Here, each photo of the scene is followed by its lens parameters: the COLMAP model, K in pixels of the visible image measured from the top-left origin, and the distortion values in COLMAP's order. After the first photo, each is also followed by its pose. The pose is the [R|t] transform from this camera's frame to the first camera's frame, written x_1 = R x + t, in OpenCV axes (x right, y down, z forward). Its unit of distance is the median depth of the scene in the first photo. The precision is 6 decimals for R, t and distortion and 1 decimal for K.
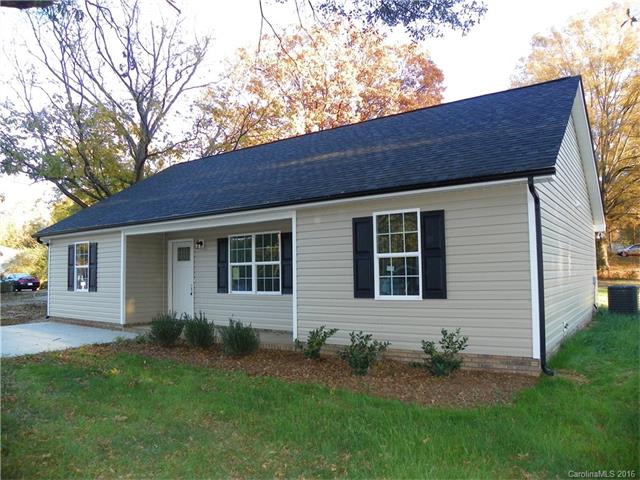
lens RADIAL K [[486.5, 0, 320.0], [0, 486.5, 240.0], [0, 0, 1]] dist [-0.153895, 0.108838]
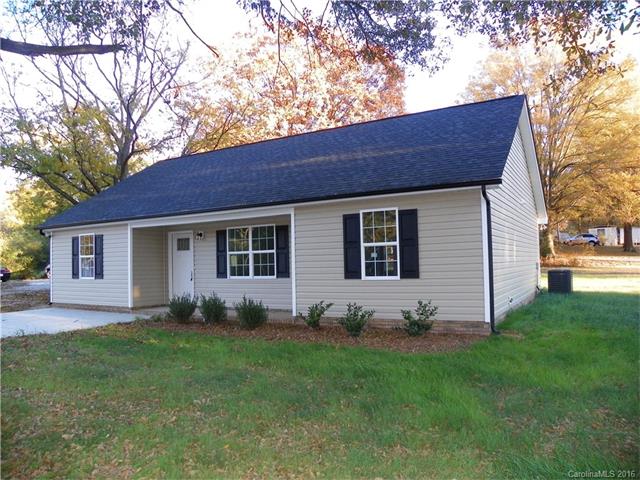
lens RADIAL K [[486.5, 0, 320.0], [0, 486.5, 240.0], [0, 0, 1]] dist [-0.153895, 0.108838]
pose [[0.996325, -0.003297, 0.085590, -0.077522], [0.001493, 0.999776, 0.021125, -0.005354], [-0.085640, -0.020920, 0.996106, -0.182569]]
